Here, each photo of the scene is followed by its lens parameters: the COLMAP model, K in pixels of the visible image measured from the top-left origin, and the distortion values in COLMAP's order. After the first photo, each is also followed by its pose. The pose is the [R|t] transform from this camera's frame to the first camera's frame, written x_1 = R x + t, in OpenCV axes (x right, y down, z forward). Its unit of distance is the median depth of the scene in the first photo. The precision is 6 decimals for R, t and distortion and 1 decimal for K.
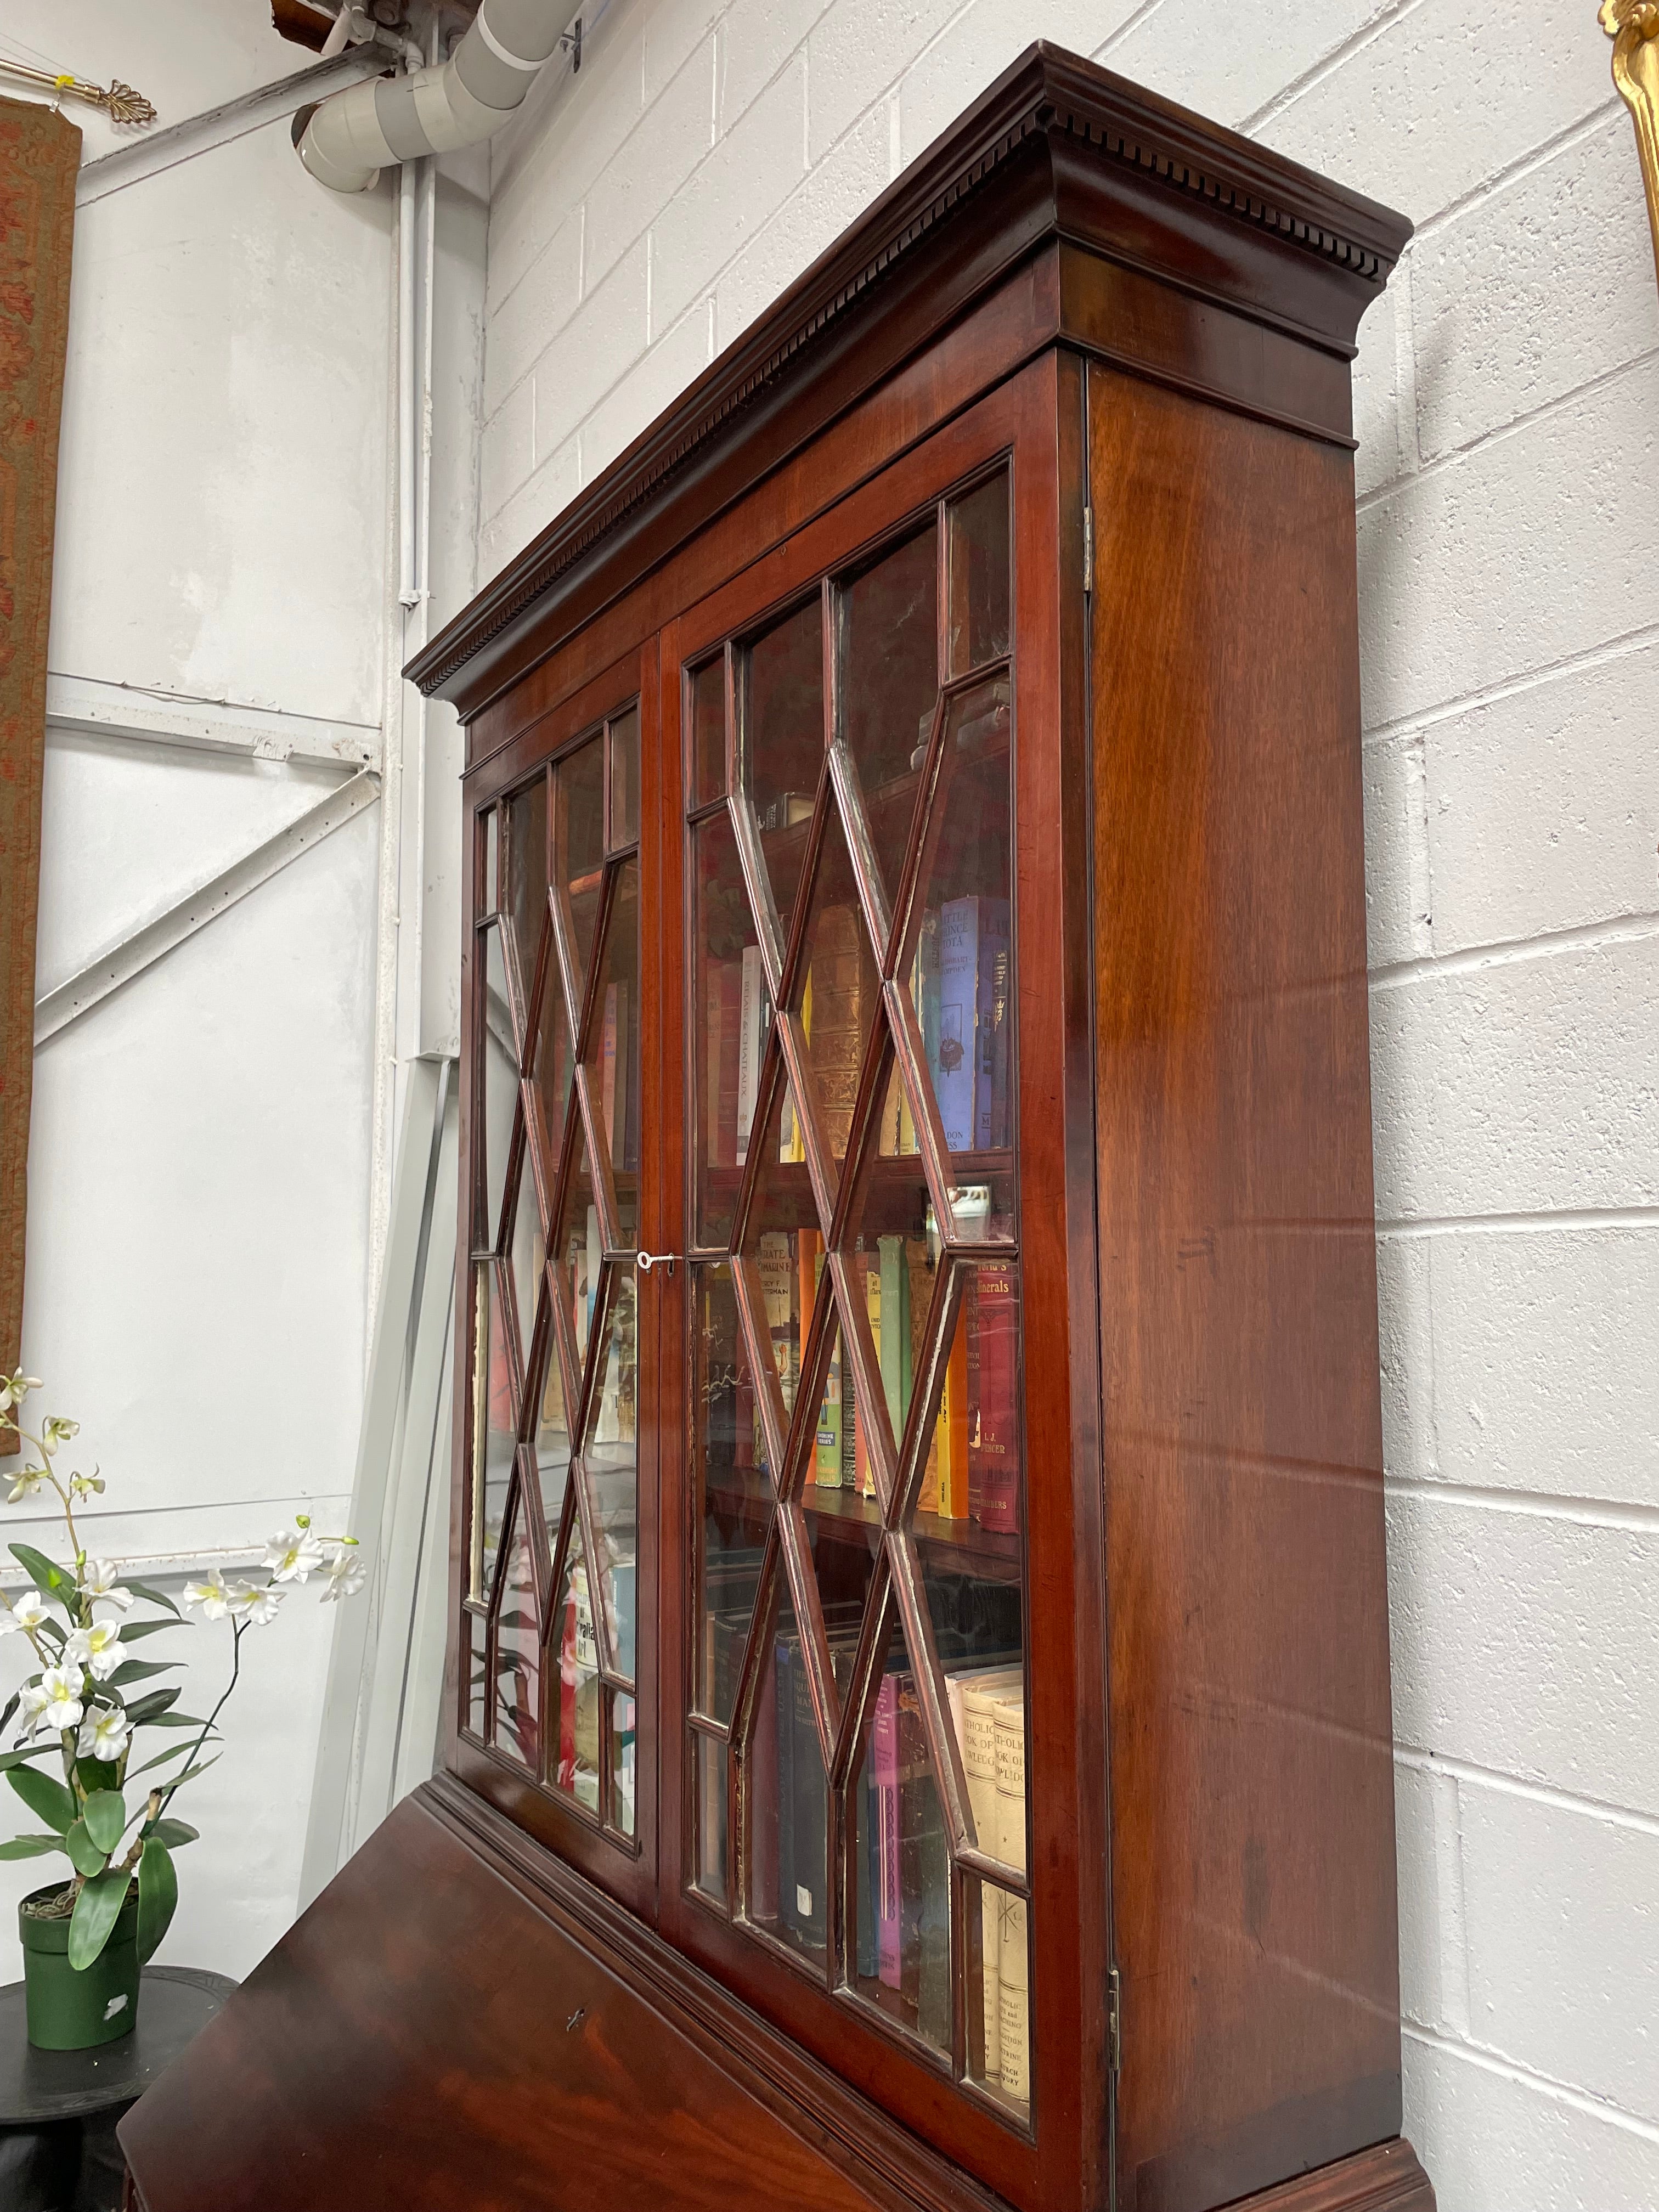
lens RADIAL K [[1677.8, 0, 844.2], [0, 1677.8, 1102.9], [0, 0, 1]] dist [0.077578, -0.101684]
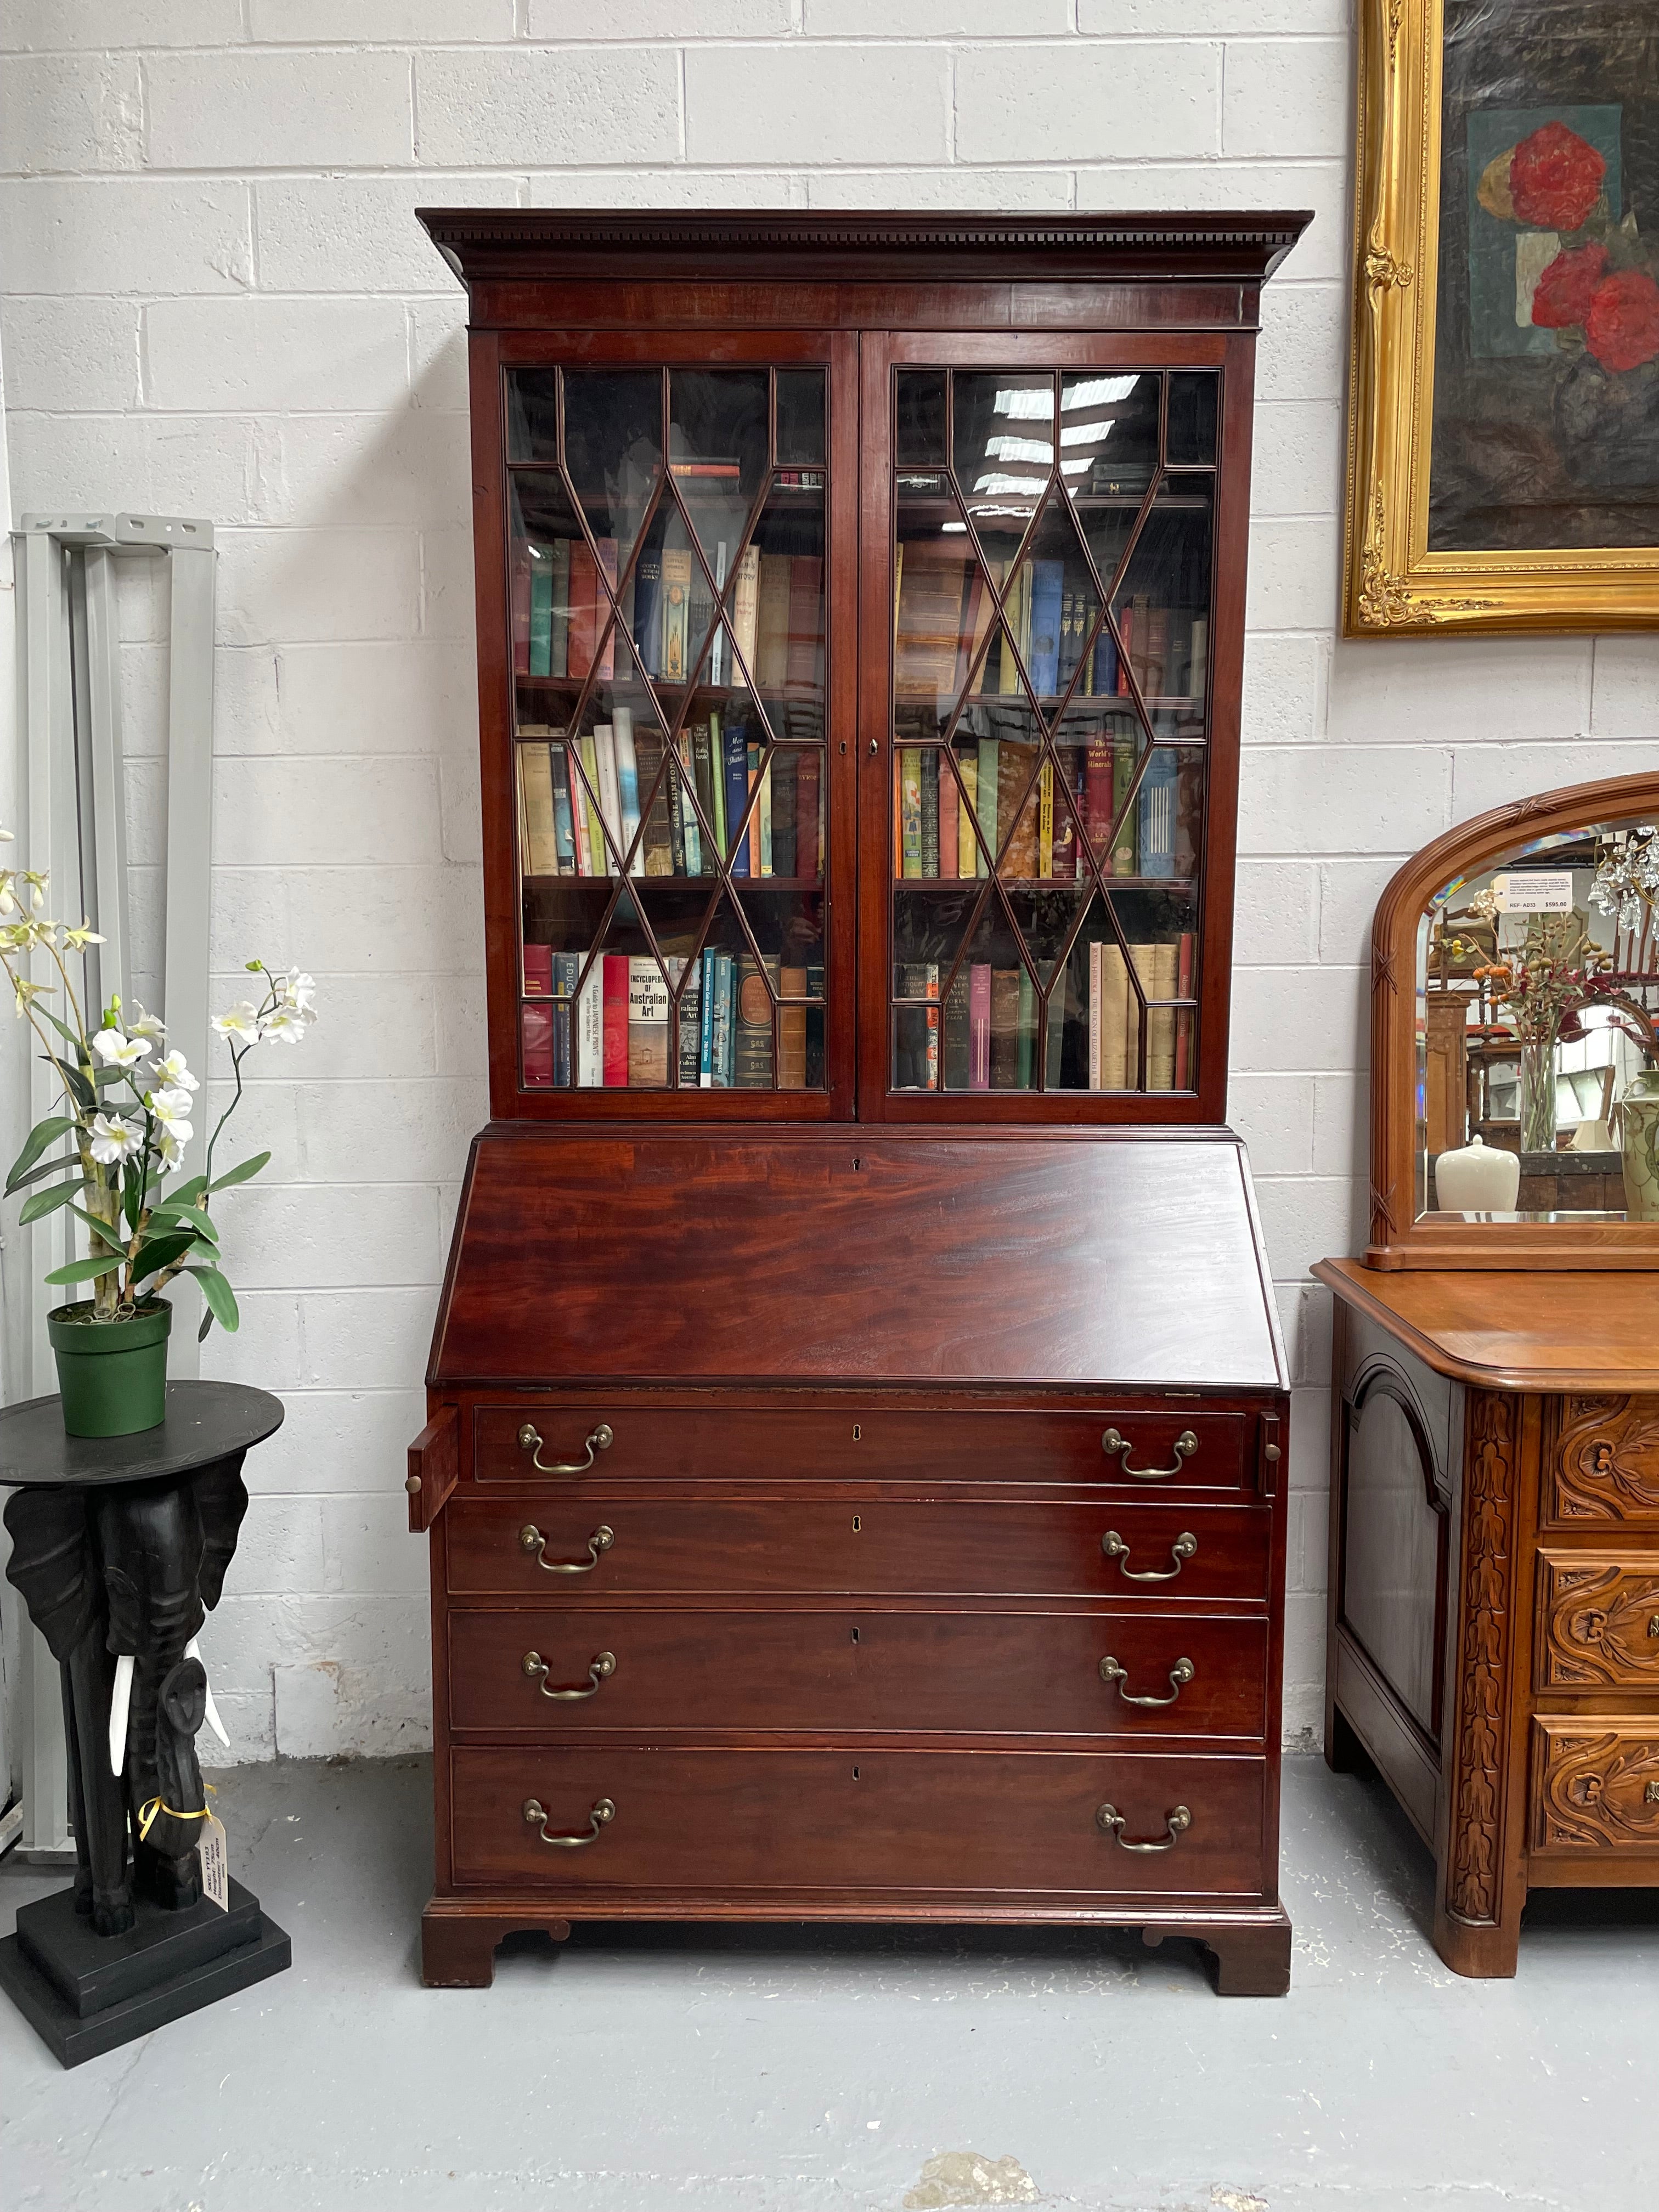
lens RADIAL K [[1677.8, 0, 829.9], [0, 1677.8, 1089.5], [0, 0, 1]] dist [0.077578, -0.101684]
pose [[0.531551, -0.099505, 0.841162, -1.162190], [-0.087509, 0.981310, 0.171384, 0.107806], [-0.842494, -0.164709, 0.512908, 0.081941]]
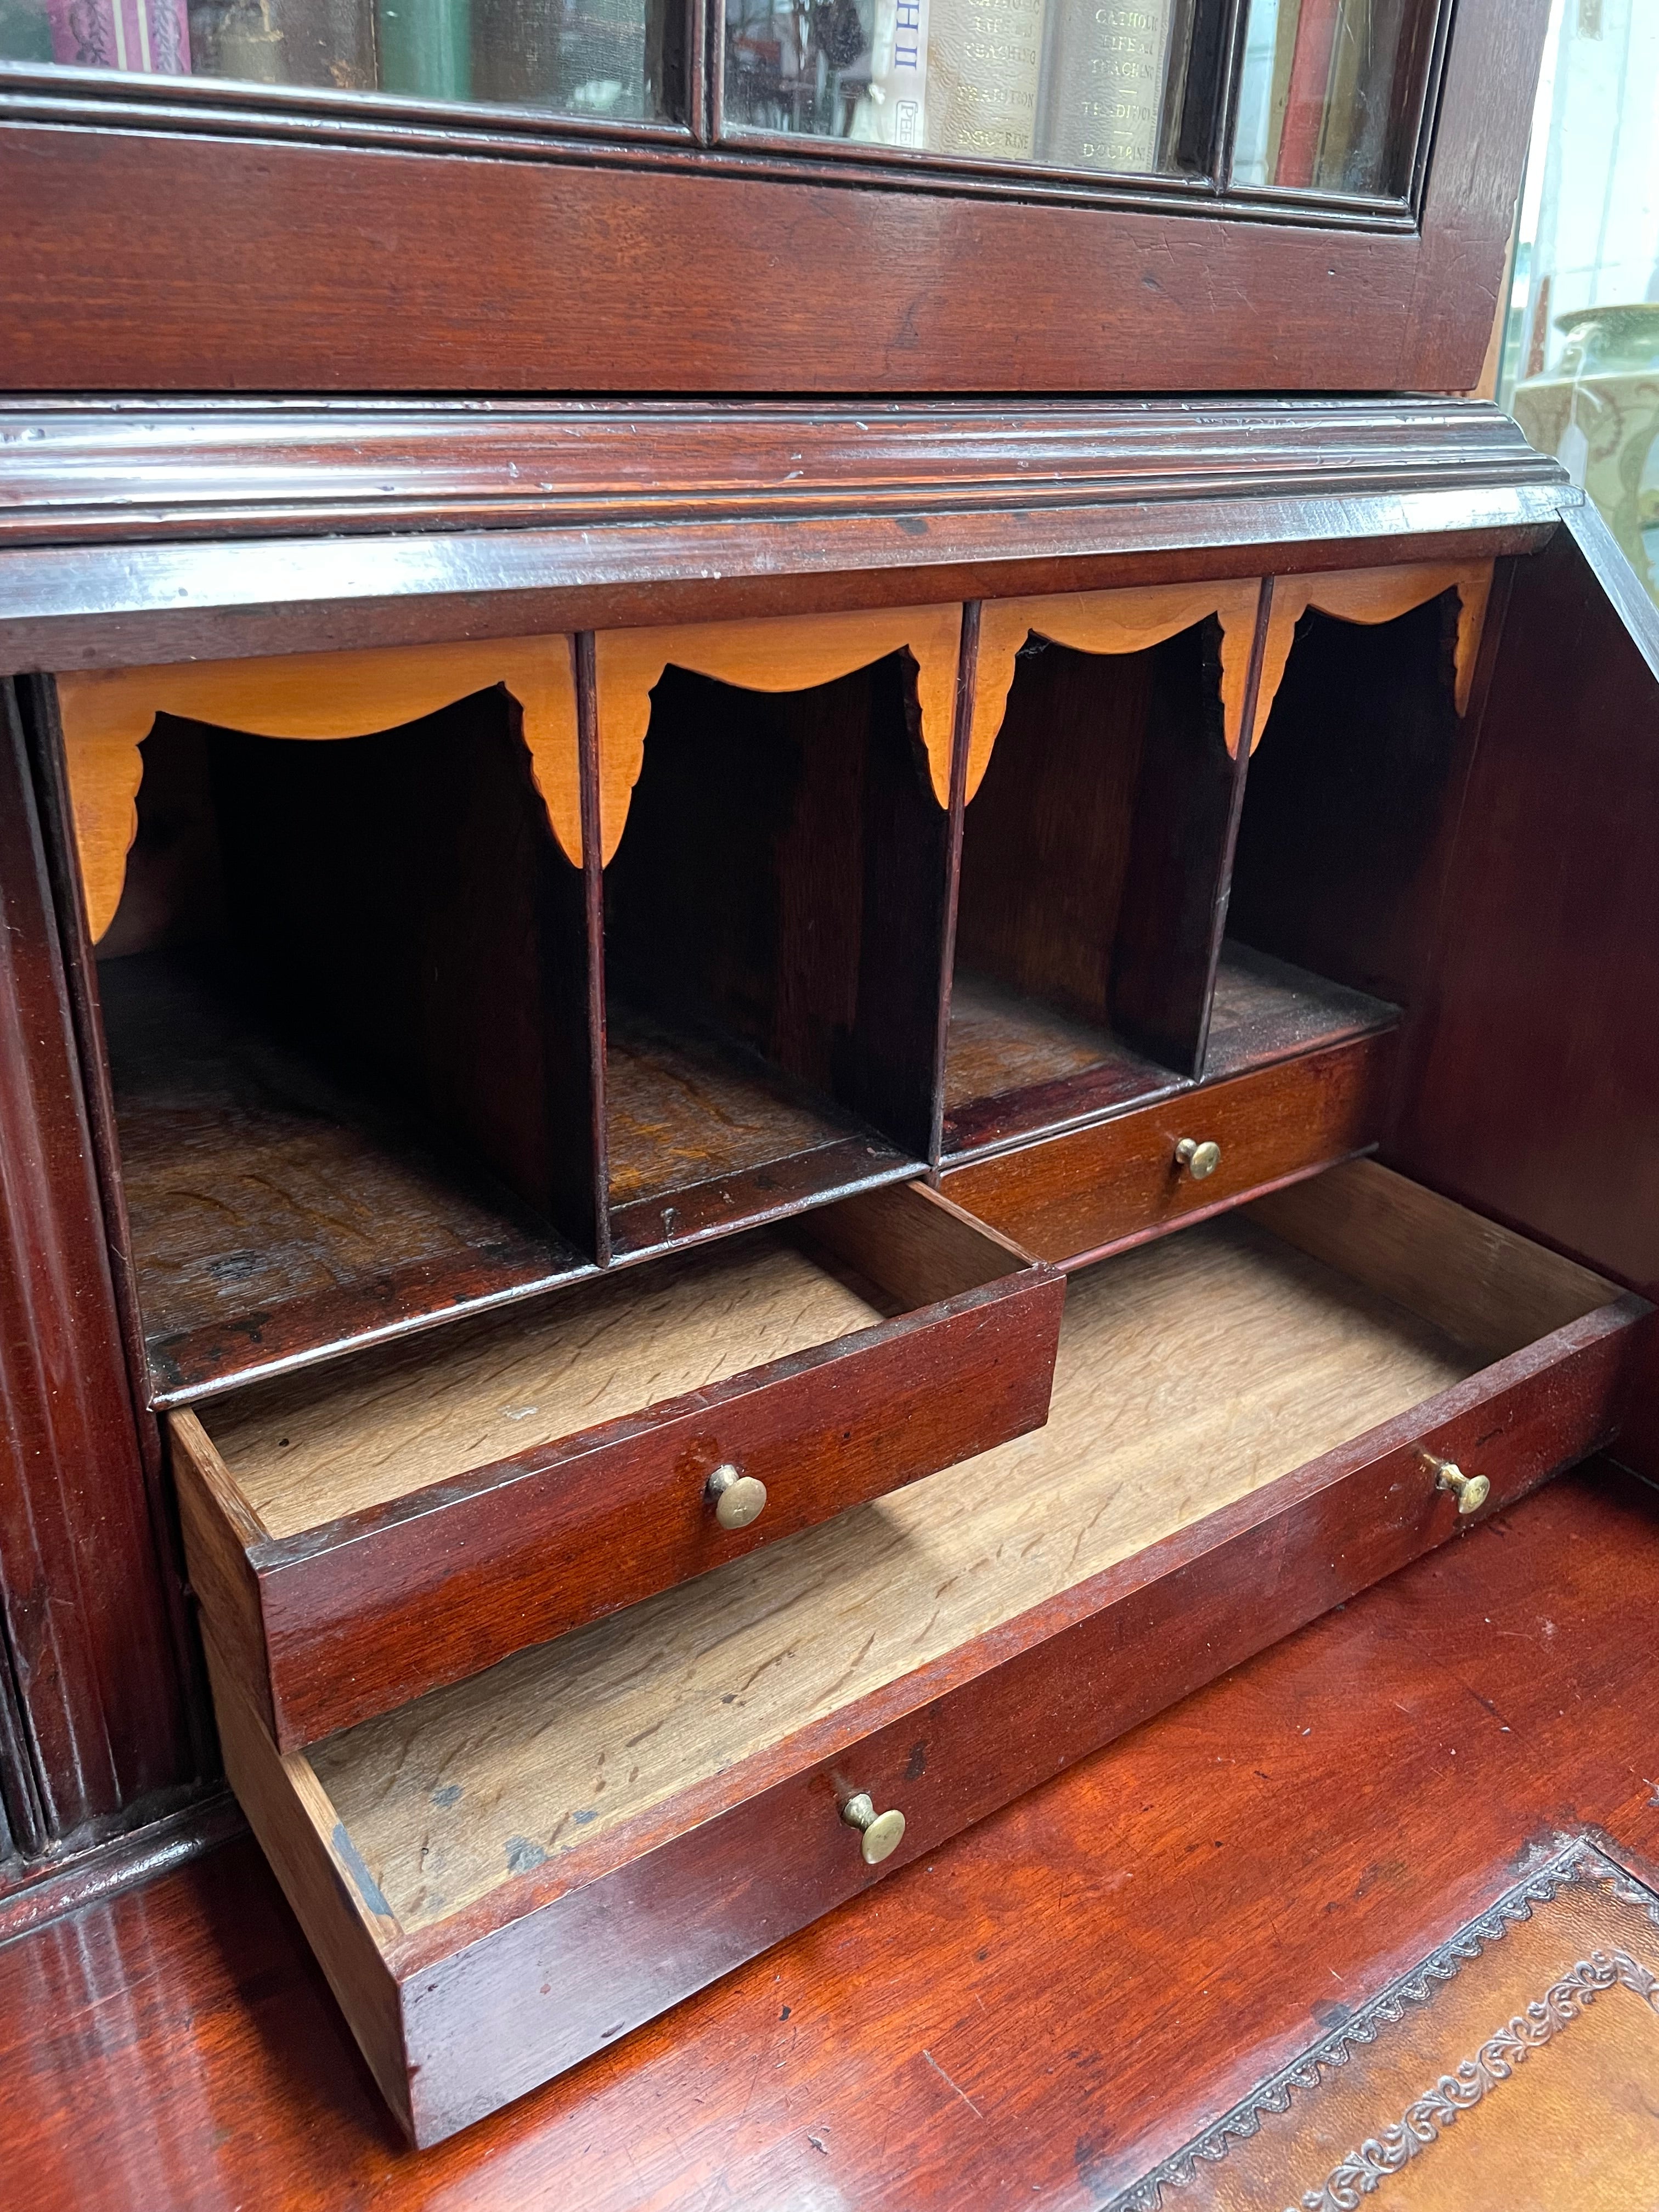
lens RADIAL K [[1677.8, 0, 816.5], [0, 1677.8, 1097.4], [0, 0, 1]] dist [0.077578, -0.101684]
pose [[-0.064590, -0.435310, 0.897961, -0.207303], [-0.141430, 0.894750, 0.423580, 0.325956], [-0.987839, -0.099640, -0.119358, 0.599232]]
